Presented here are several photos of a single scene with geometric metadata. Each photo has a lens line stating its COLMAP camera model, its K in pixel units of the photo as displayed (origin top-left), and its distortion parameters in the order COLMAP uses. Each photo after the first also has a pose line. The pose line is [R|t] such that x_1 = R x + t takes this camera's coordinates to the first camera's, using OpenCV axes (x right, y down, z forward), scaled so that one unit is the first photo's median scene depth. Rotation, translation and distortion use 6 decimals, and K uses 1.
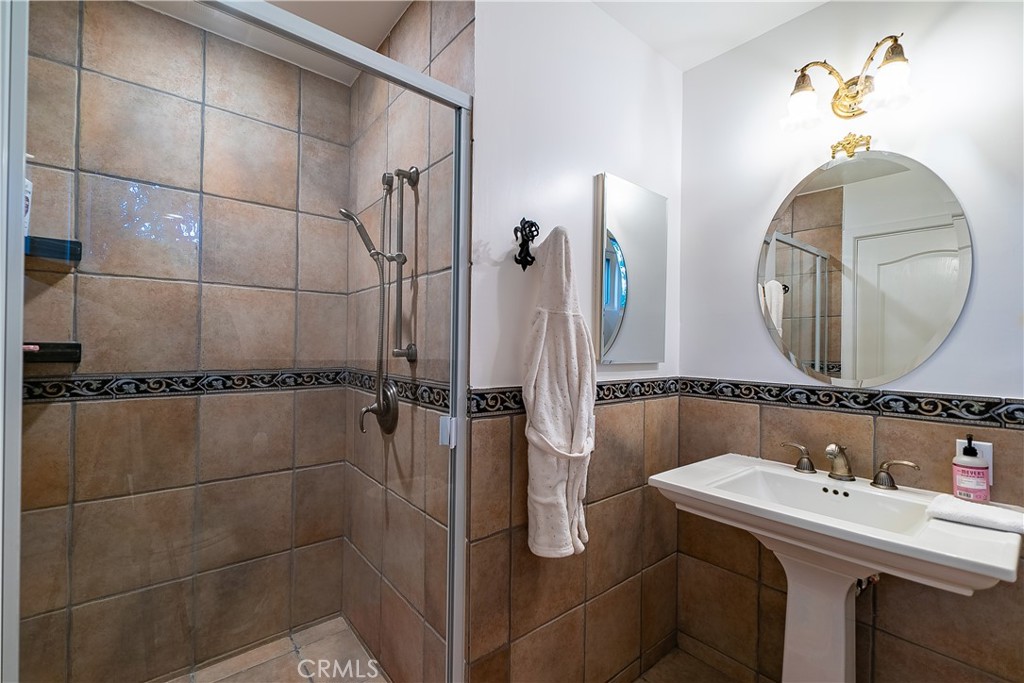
lens RADIAL K [[443.9, 0, 517.1], [0, 443.9, 344.8], [0, 0, 1]] dist [-0.001853, -0.001360]
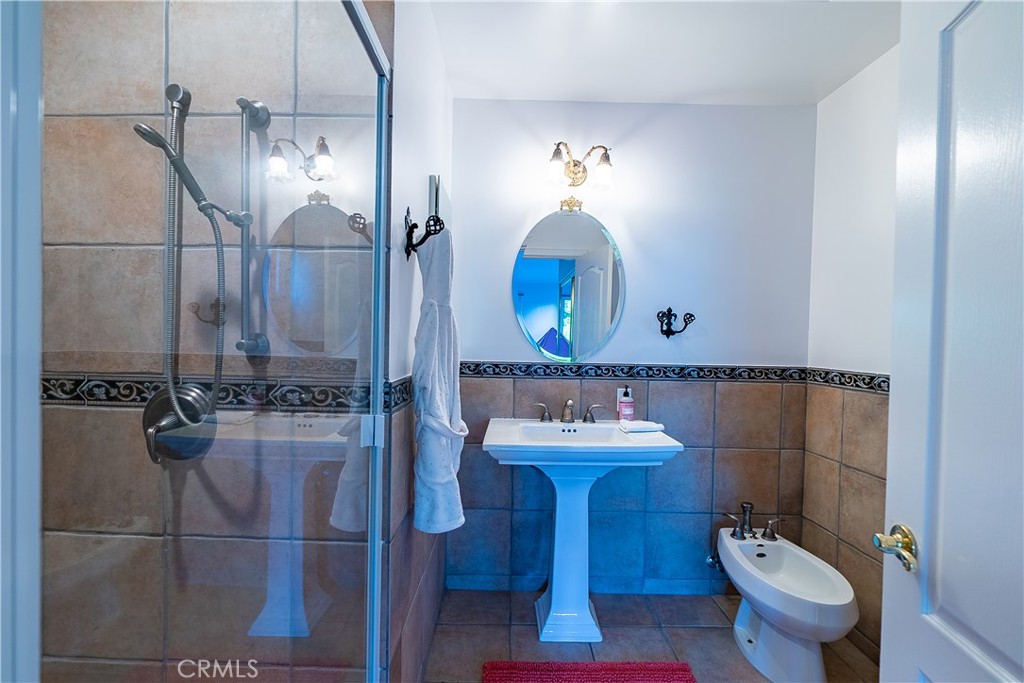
lens RADIAL K [[443.9, 0, 513.2], [0, 443.9, 343.4], [0, 0, 1]] dist [-0.001853, -0.001360]
pose [[0.637814, -0.014185, 0.770060, -0.575672], [-0.011635, 0.999539, 0.028048, -0.011482], [-0.770103, -0.026849, 0.637355, 0.171083]]
